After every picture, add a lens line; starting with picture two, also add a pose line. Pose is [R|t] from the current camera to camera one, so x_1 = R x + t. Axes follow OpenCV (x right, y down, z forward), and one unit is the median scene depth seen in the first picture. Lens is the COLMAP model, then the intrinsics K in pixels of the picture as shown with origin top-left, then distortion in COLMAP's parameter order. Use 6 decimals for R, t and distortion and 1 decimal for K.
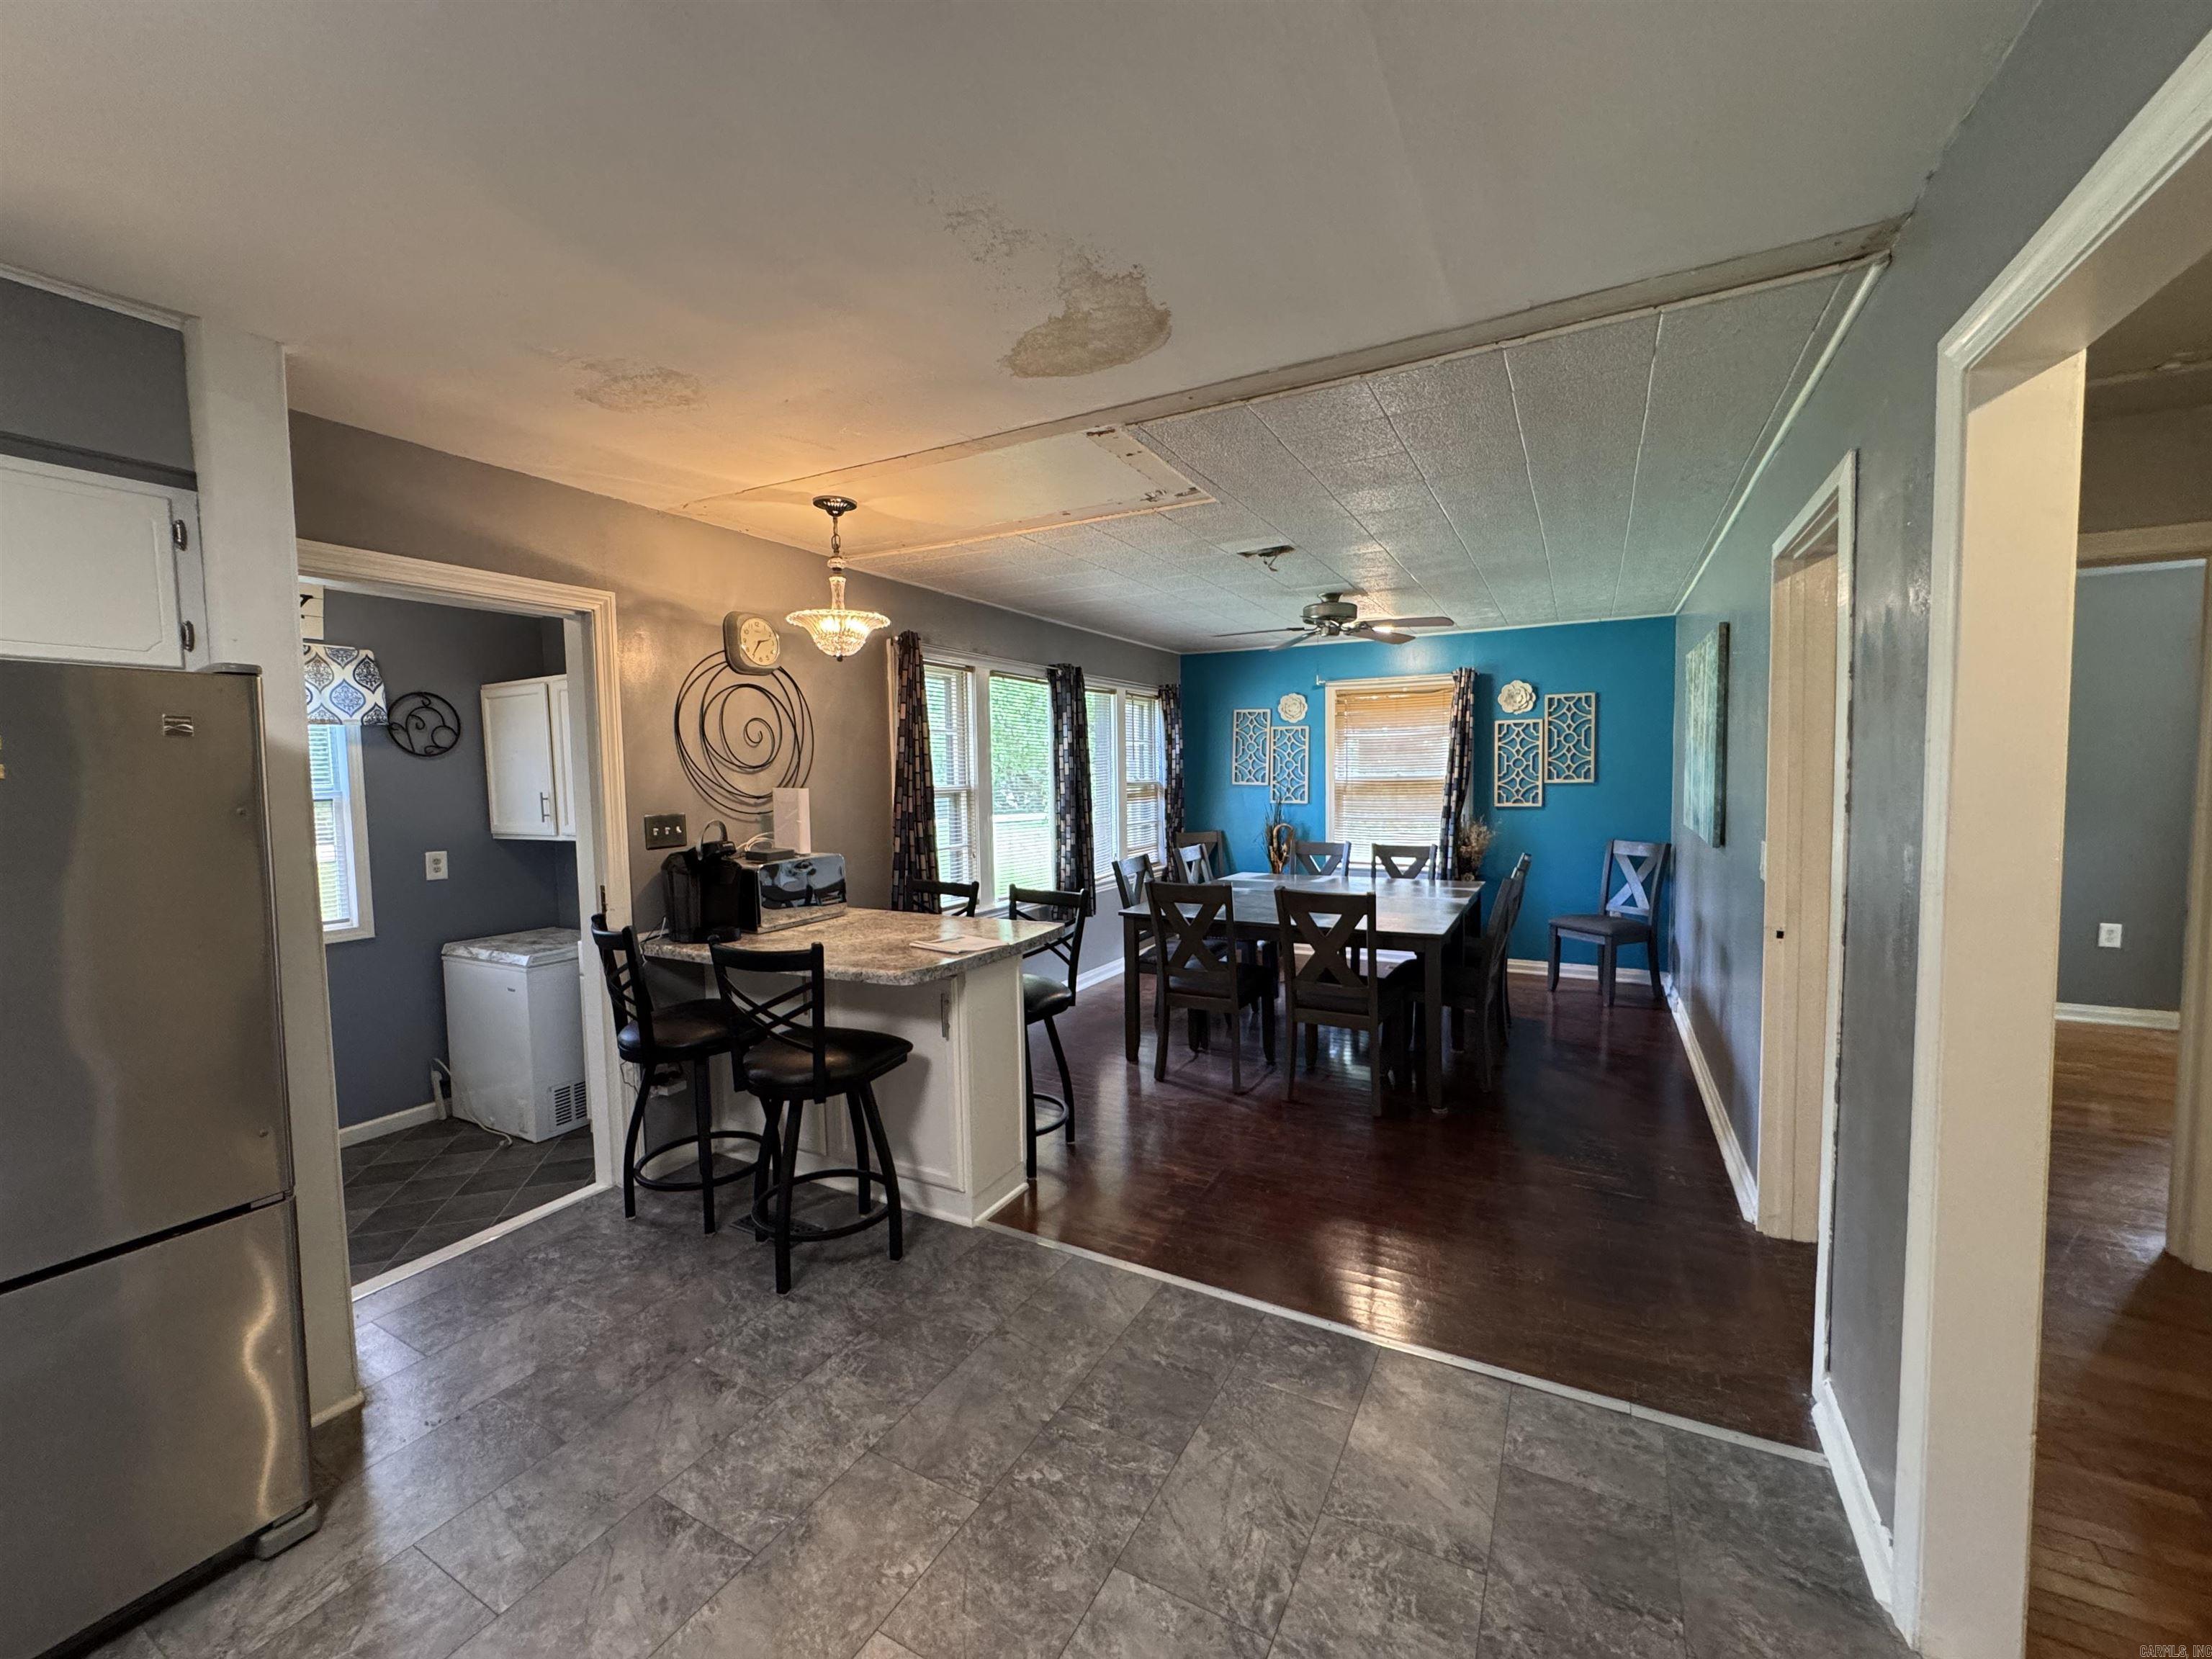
lens RADIAL K [[881.8, 0, 1105.5], [0, 881.8, 826.6], [0, 0, 1]] dist [-0.003226, 0.000657]
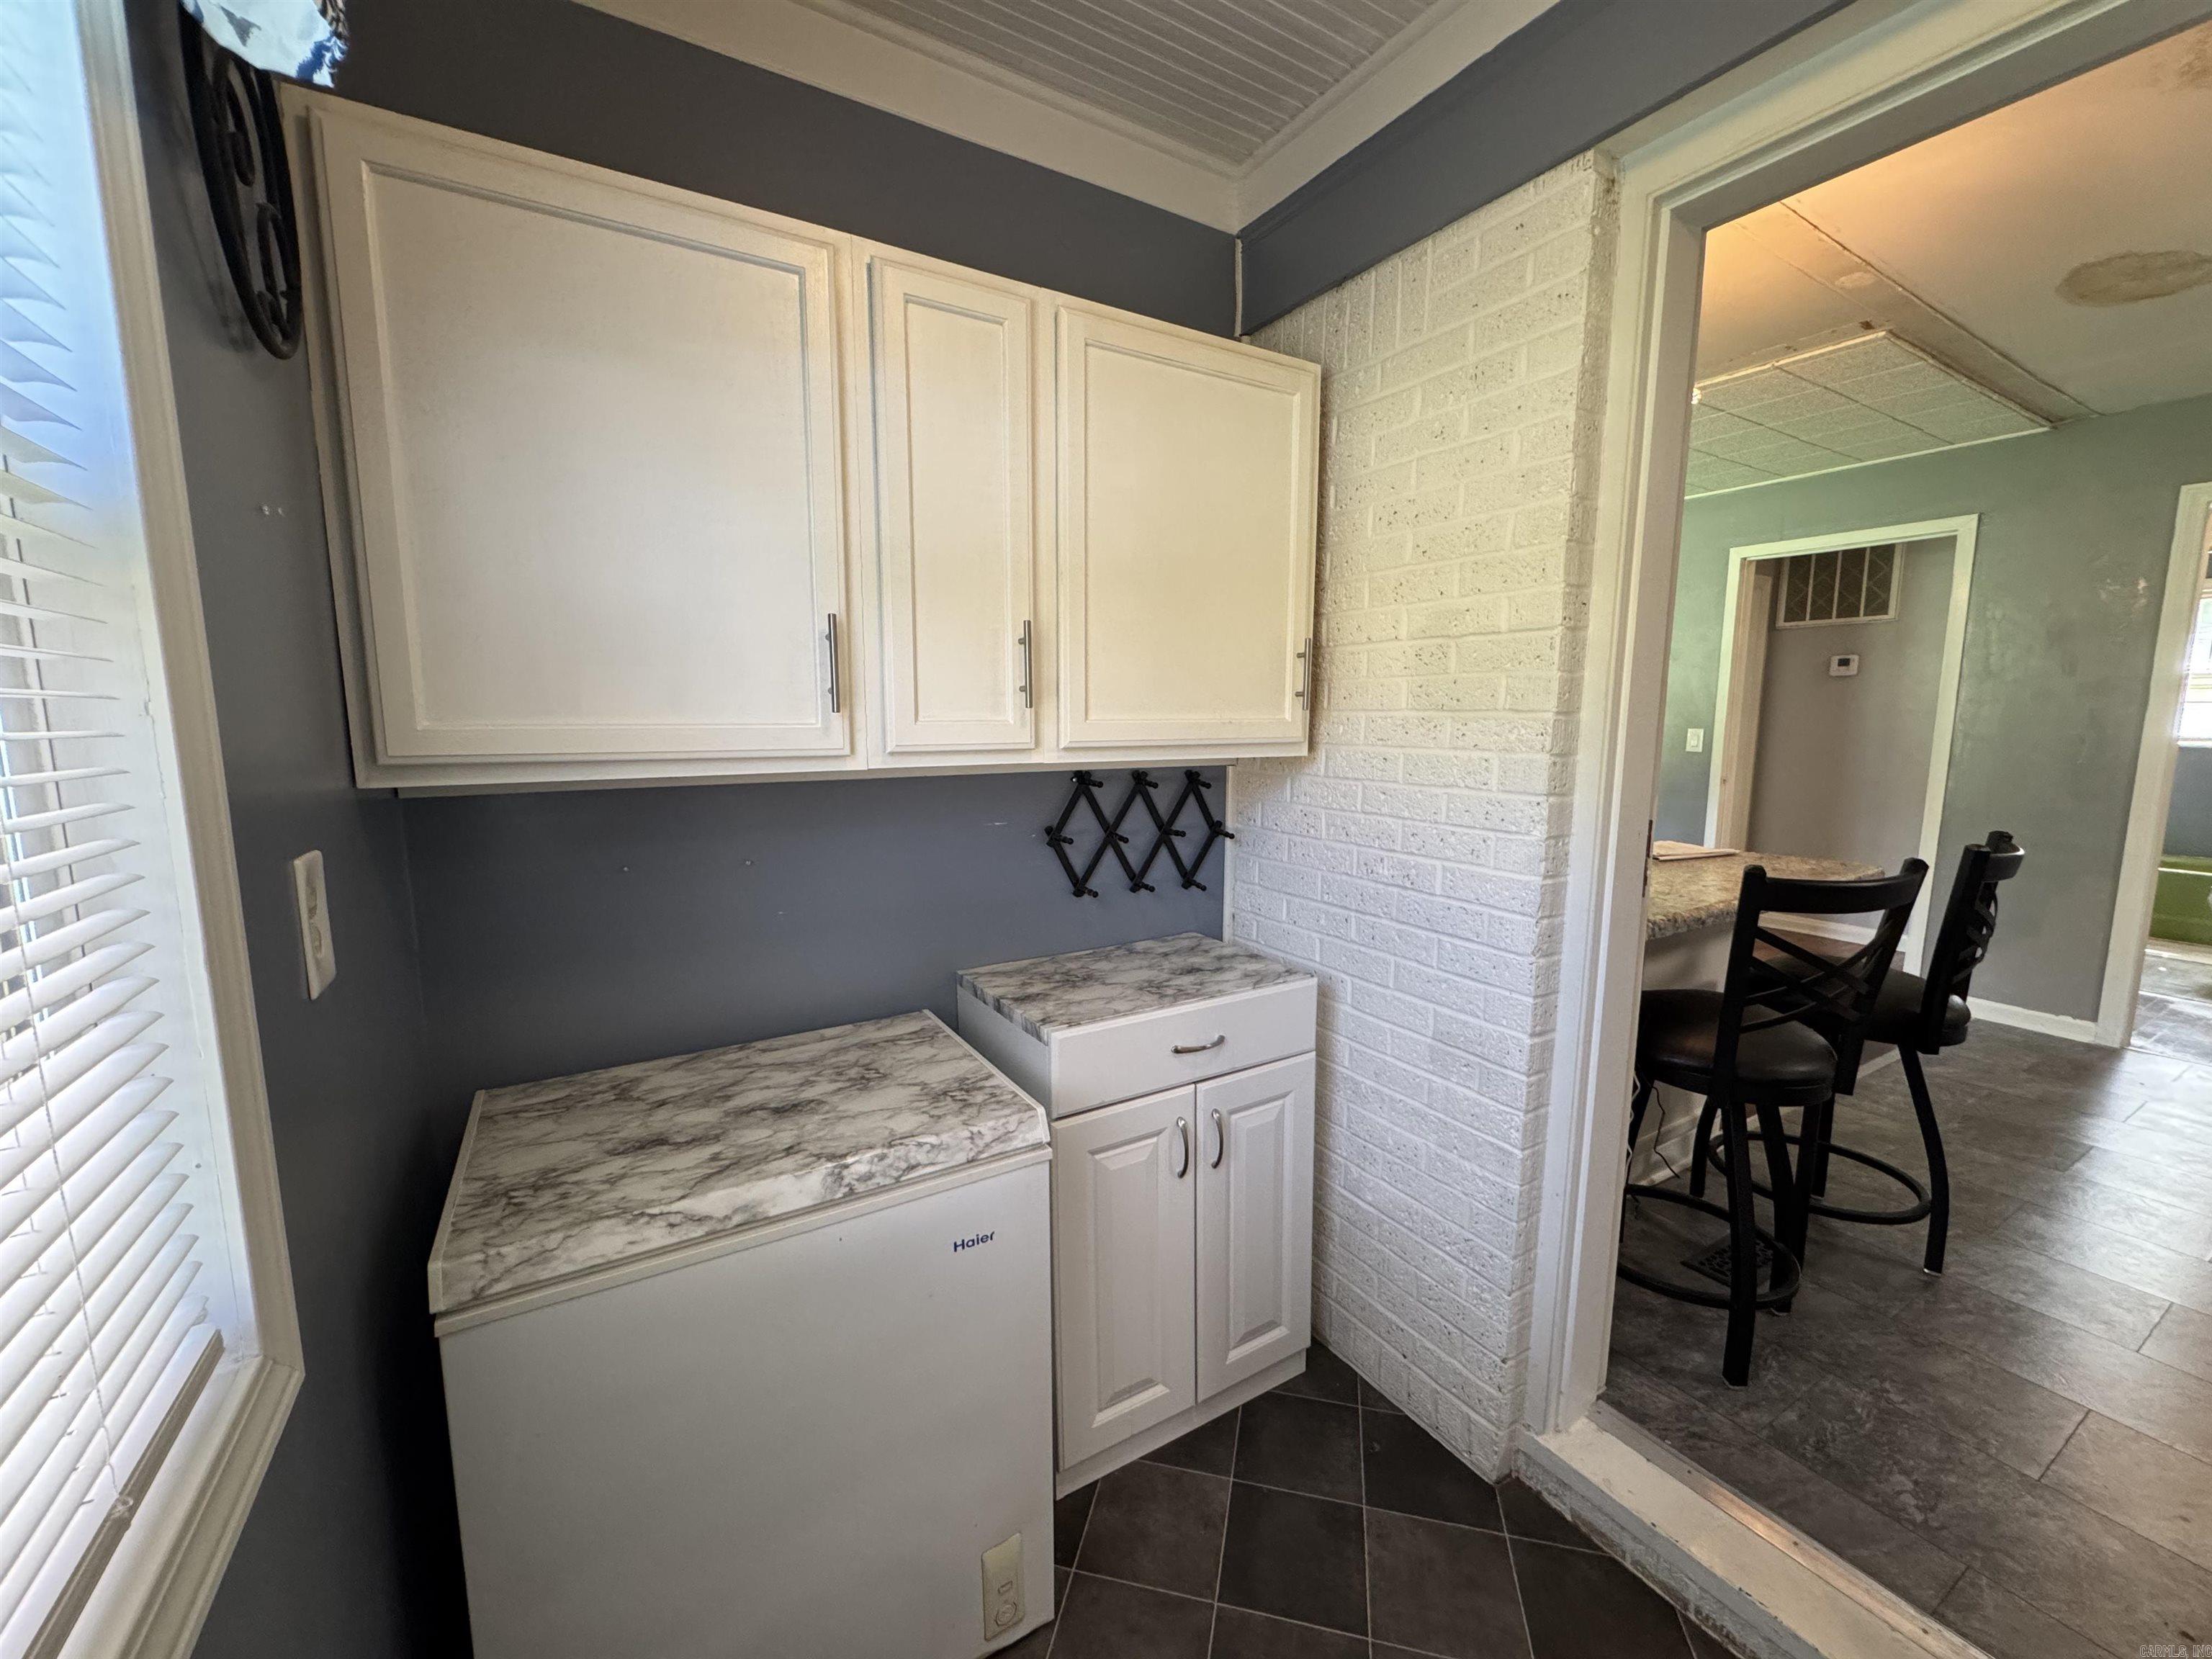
lens RADIAL K [[881.8, 0, 1102.1], [0, 881.8, 833.4], [0, 0, 1]] dist [-0.003226, 0.000657]
pose [[0.504476, -0.096428, 0.858025, -0.639610], [0.040527, 0.995293, 0.088027, 0.010007], [-0.862474, -0.009634, 0.506009, 0.567358]]
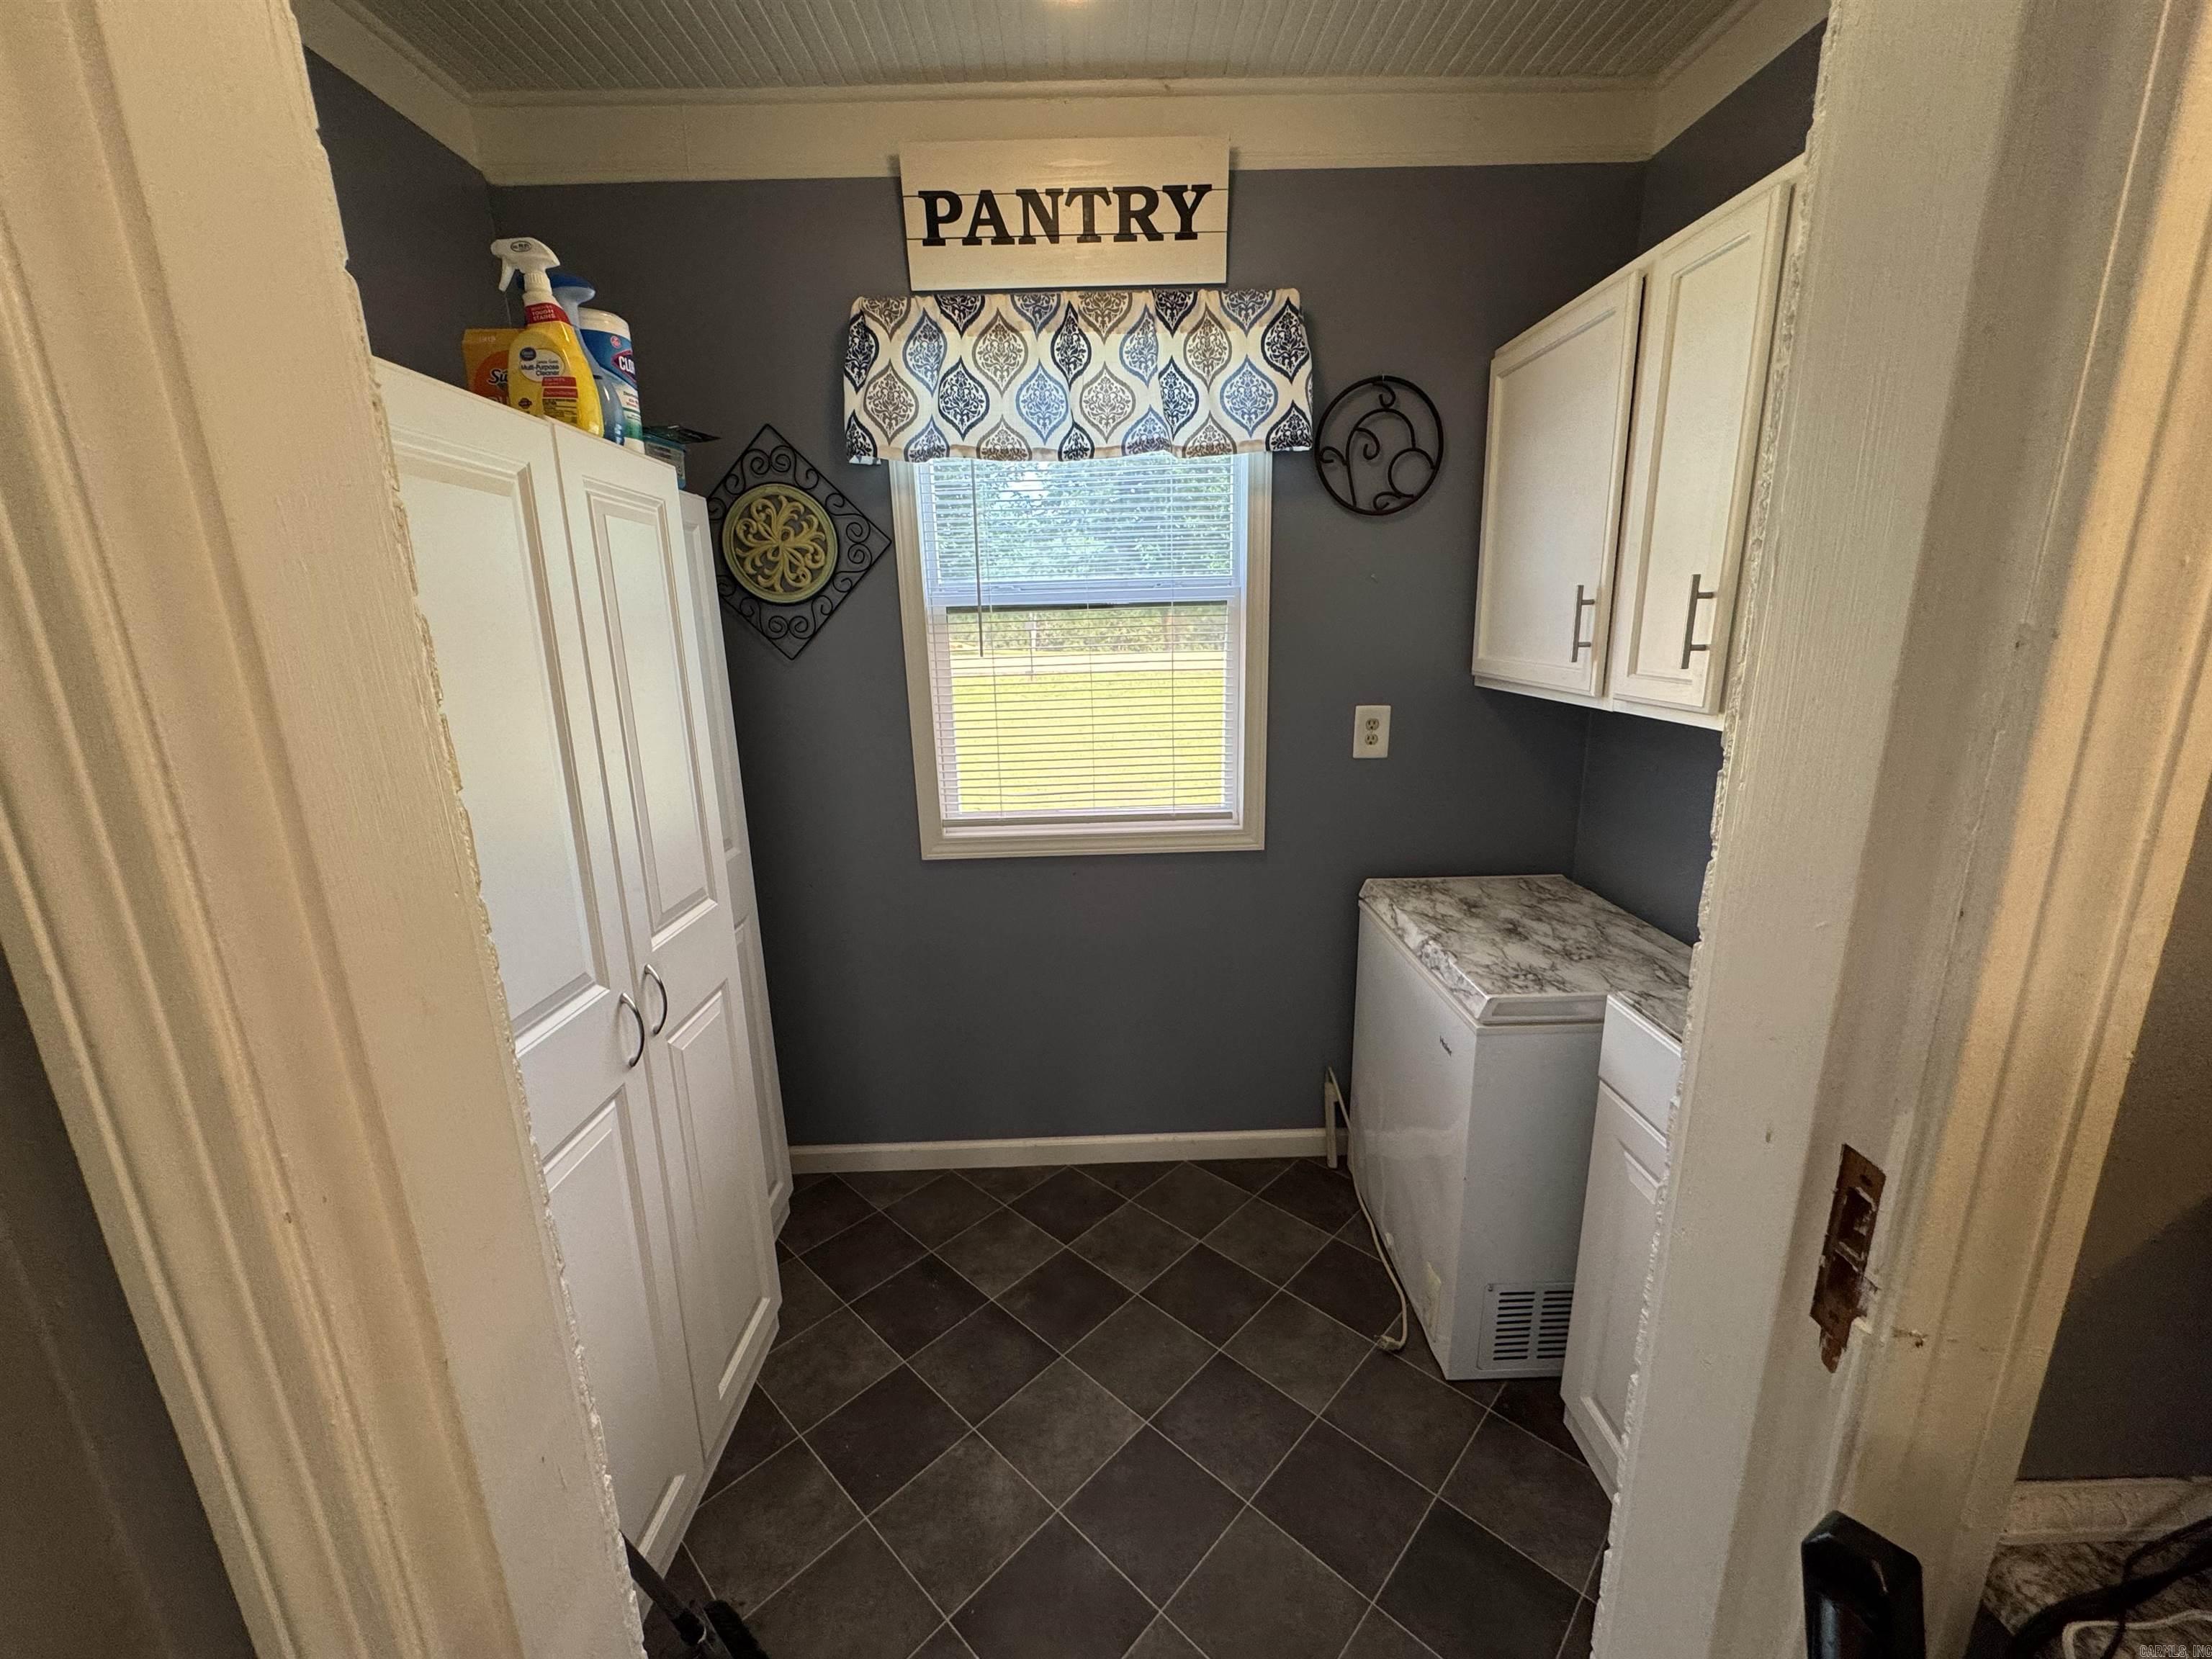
lens RADIAL K [[881.8, 0, 1105.2], [0, 881.8, 827.8], [0, 0, 1]] dist [-0.003226, 0.000657]
pose [[0.497173, 0.215681, -0.840417, -0.291708], [-0.036905, 0.972991, 0.227872, -0.011225], [0.866866, -0.082277, 0.491705, 0.455794]]
